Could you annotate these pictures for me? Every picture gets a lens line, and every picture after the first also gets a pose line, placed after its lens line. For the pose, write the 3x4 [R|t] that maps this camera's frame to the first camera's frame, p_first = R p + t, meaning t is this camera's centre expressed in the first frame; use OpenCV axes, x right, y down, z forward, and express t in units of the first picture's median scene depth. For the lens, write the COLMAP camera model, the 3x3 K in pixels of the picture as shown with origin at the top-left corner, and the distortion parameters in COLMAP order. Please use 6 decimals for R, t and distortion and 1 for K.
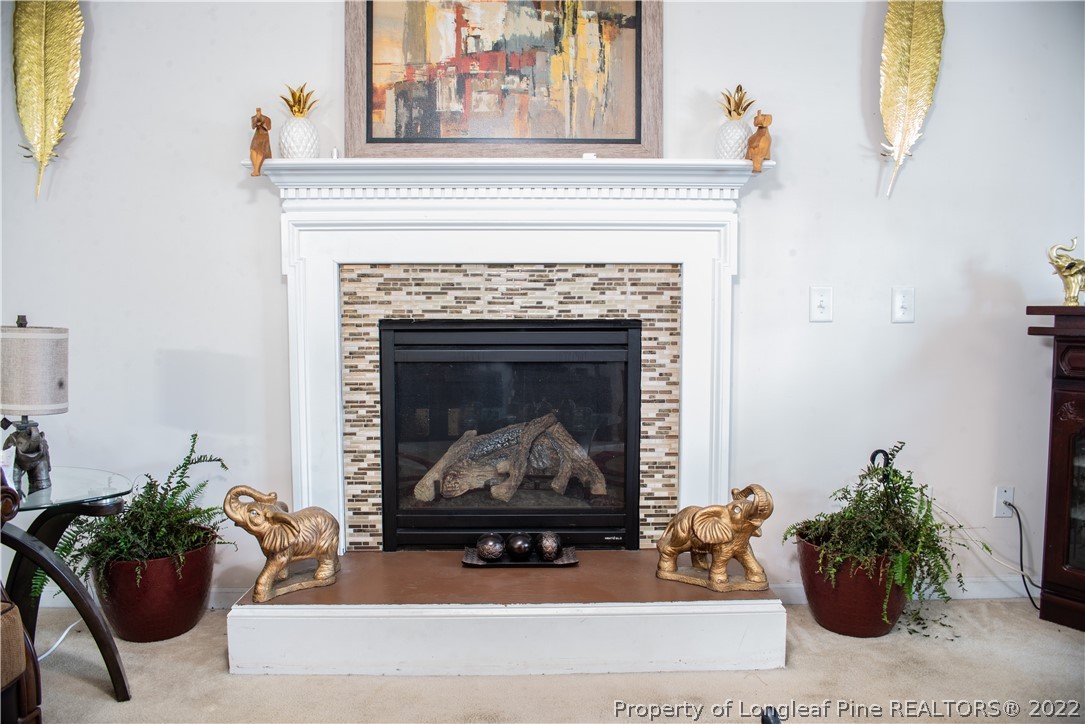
lens RADIAL K [[767.8, 0, 542.3], [0, 767.8, 361.9], [0, 0, 1]] dist [-0.059676, 0.007589]
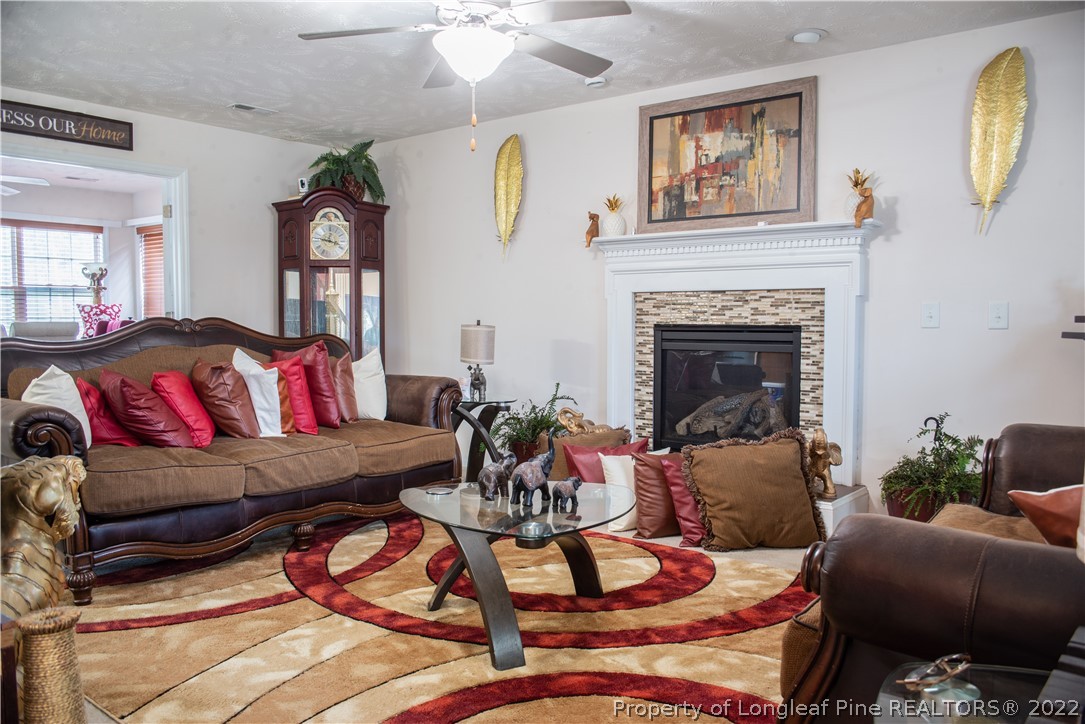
lens RADIAL K [[807.7, 0, 547.9], [0, 807.7, 364.5], [0, 0, 1]] dist [-0.041124, 0.008788]
pose [[0.776807, 0.036460, -0.628682, 0.758461], [-0.045750, 0.998952, 0.001405, 0.044316], [0.628075, 0.027670, 0.777661, -0.571006]]
